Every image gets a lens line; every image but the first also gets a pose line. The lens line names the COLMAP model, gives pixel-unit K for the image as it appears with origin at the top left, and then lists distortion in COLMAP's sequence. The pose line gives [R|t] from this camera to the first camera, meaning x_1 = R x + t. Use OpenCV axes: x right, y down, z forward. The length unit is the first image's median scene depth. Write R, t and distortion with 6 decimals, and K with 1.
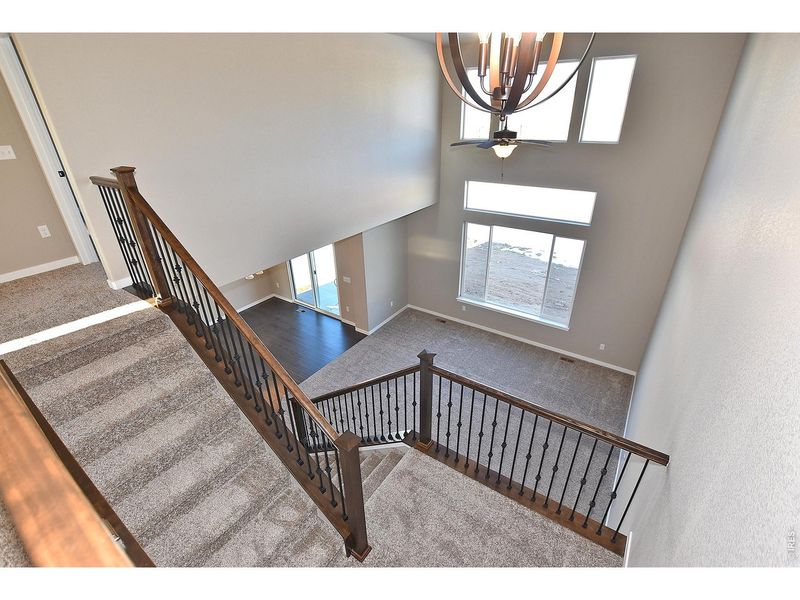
lens RADIAL K [[372.2, 0, 400.0], [0, 372.2, 300.0], [0, 0, 1]] dist [-0.026039, -0.000779]
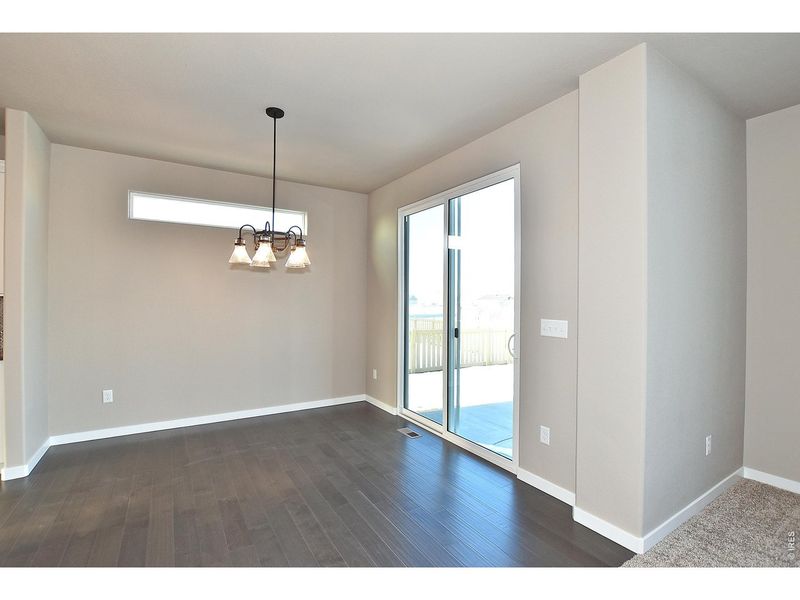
lens RADIAL K [[372.2, 0, 400.0], [0, 372.2, 300.0], [0, 0, 1]] dist [-0.026039, -0.000779]
pose [[0.922043, 0.030845, -0.385856, -0.149933], [-0.200665, 0.890508, -0.408324, 0.079018], [0.331013, 0.453920, 0.827277, 0.716666]]
